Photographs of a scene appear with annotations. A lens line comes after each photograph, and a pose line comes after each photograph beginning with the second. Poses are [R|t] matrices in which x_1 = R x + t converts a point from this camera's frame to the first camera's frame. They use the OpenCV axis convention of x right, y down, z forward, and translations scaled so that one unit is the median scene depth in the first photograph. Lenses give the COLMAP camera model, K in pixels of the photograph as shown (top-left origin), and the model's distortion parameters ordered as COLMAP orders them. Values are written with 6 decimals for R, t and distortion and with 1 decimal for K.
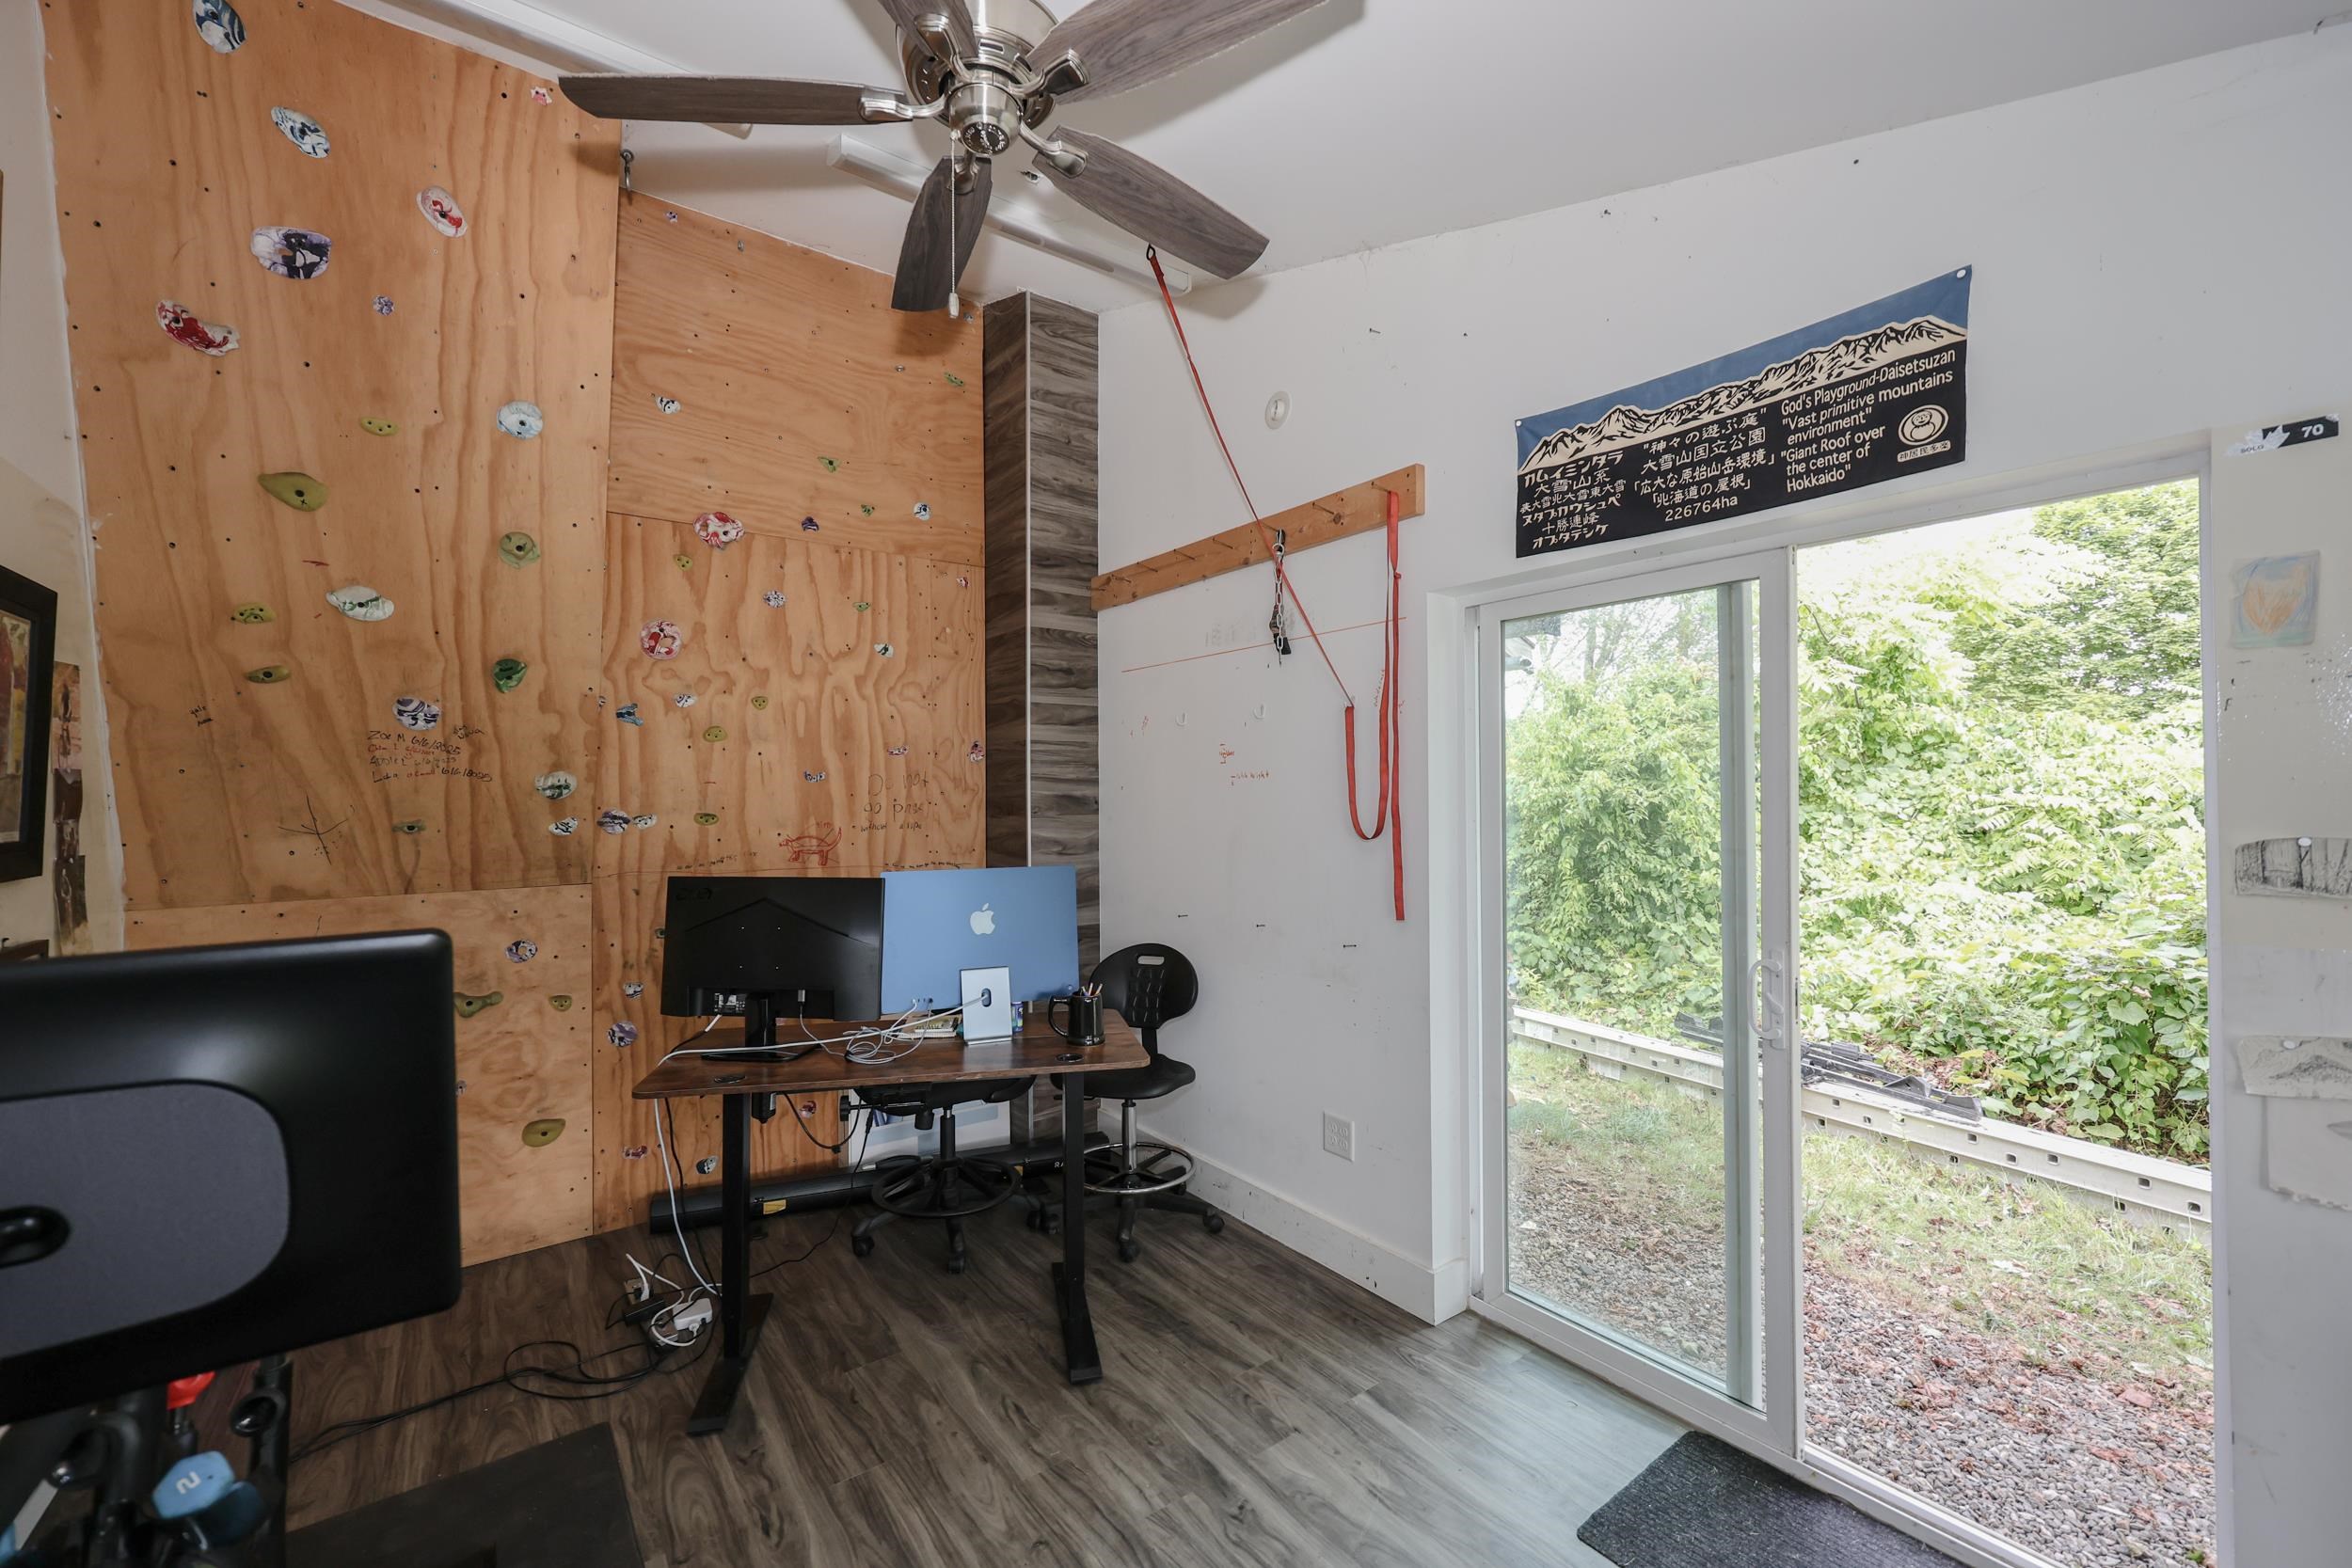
lens RADIAL K [[952.9, 0, 1165.4], [0, 952.9, 786.1], [0, 0, 1]] dist [0.002509, 0.000332]
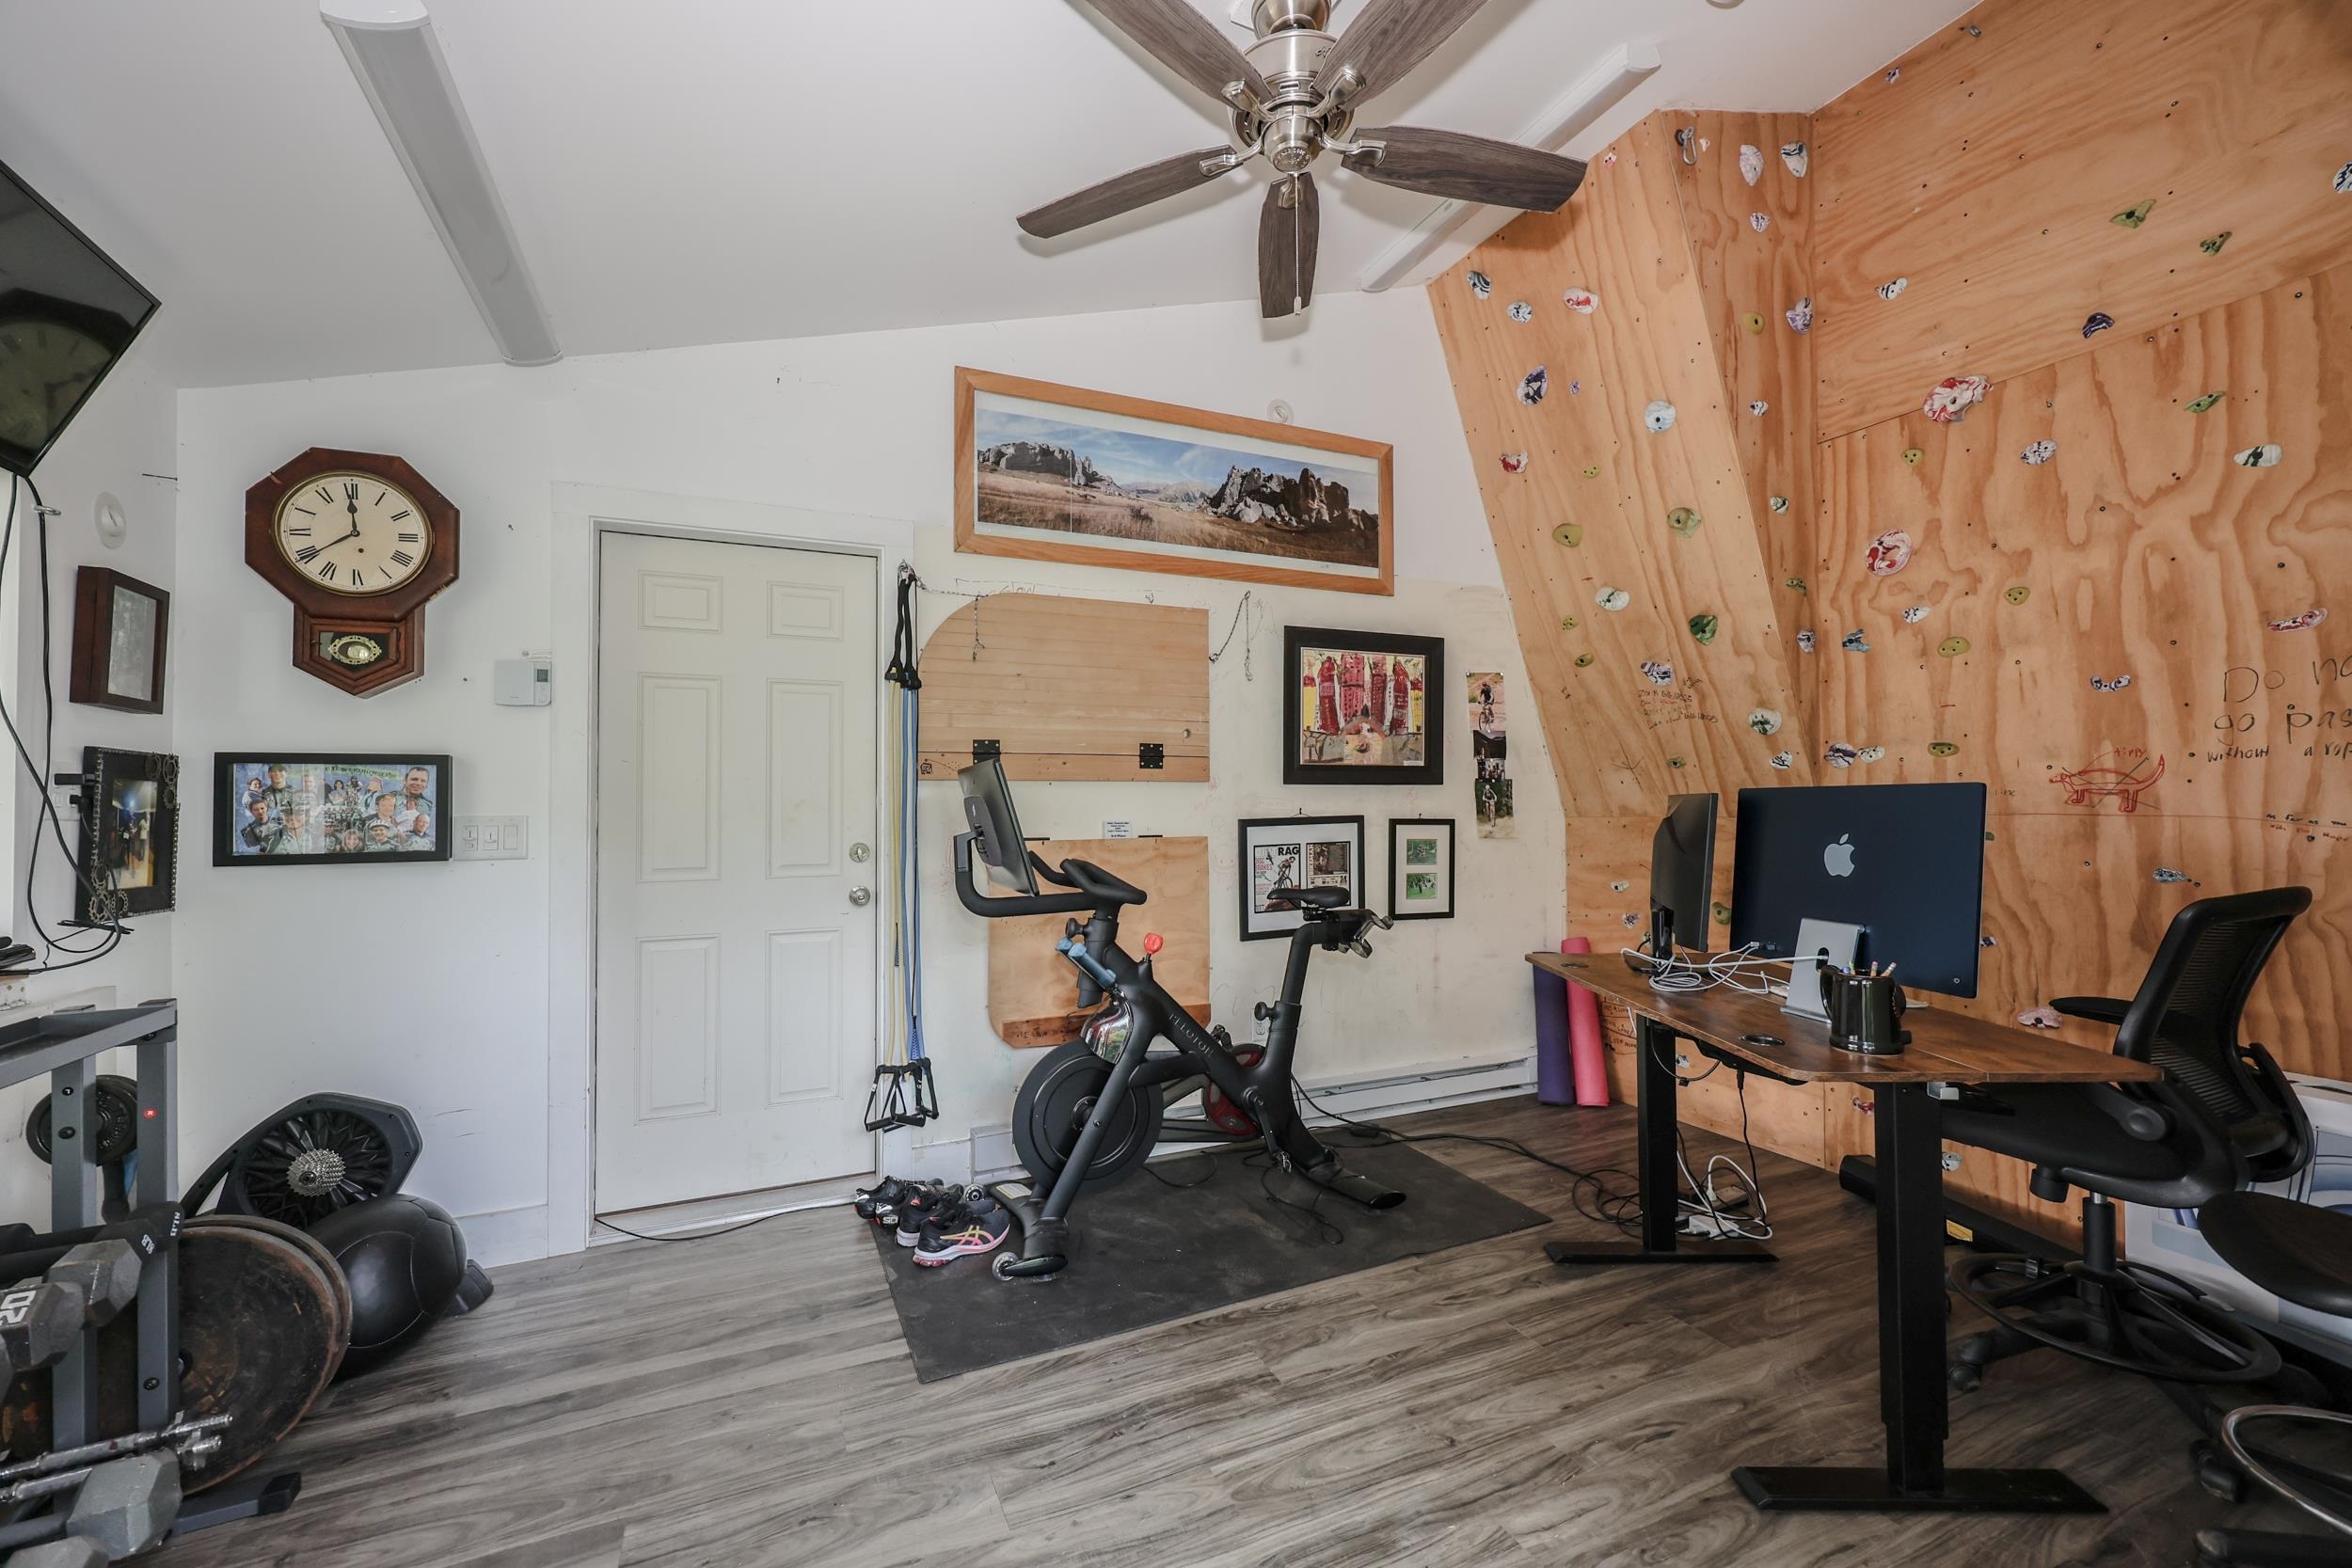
lens RADIAL K [[952.9, 0, 1167.0], [0, 952.9, 793.9], [0, 0, 1]] dist [0.002509, 0.000332]
pose [[-0.220405, -0.006129, -0.975389, 0.501893], [0.013890, 0.999859, -0.009422, 0.073664], [0.975309, -0.015625, -0.220289, 0.526710]]
